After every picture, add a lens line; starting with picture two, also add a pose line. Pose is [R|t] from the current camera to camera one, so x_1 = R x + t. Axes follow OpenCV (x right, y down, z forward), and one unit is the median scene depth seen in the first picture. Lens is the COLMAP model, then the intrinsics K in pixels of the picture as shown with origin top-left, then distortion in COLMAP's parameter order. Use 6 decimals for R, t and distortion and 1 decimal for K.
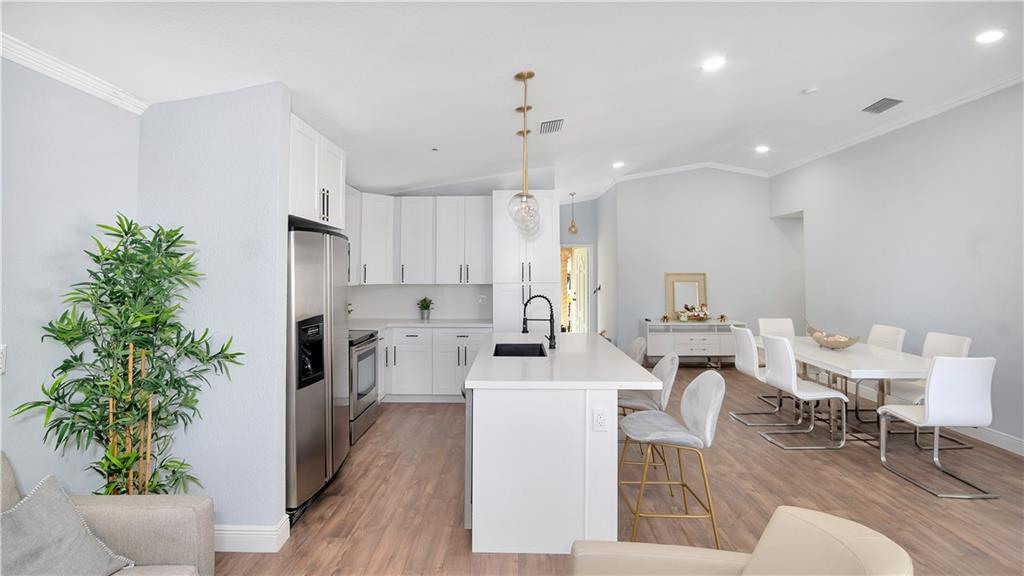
lens RADIAL K [[472.8, 0, 512.3], [0, 472.8, 263.8], [0, 0, 1]] dist [-0.017679, -0.001721]
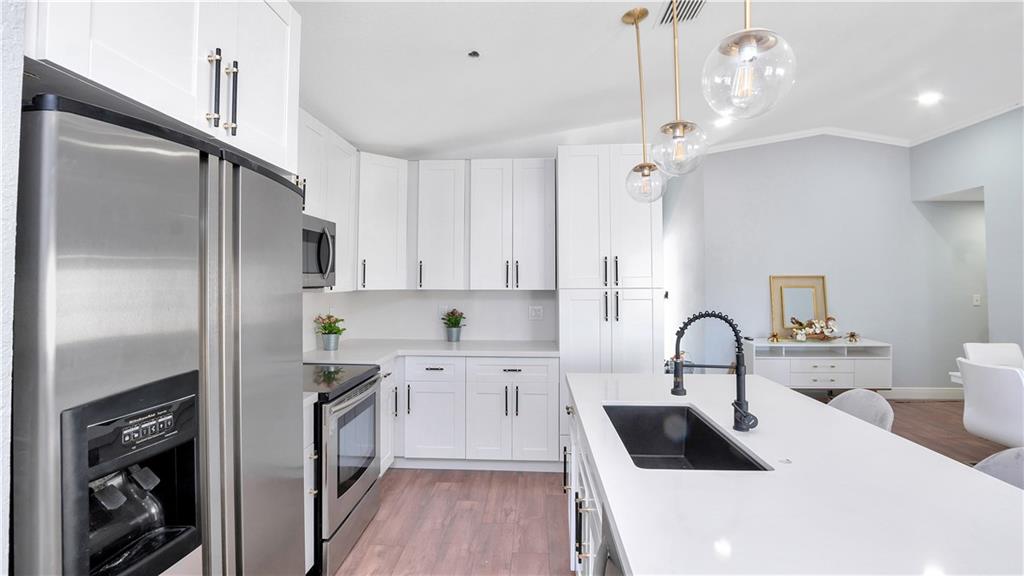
lens RADIAL K [[472.8, 0, 520.9], [0, 472.8, 273.6], [0, 0, 1]] dist [-0.017679, -0.001721]
pose [[0.999714, 0.000955, -0.023912, -0.073717], [-0.000783, 0.999974, 0.007228, 0.015242], [0.023918, -0.007207, 0.999688, 0.333624]]
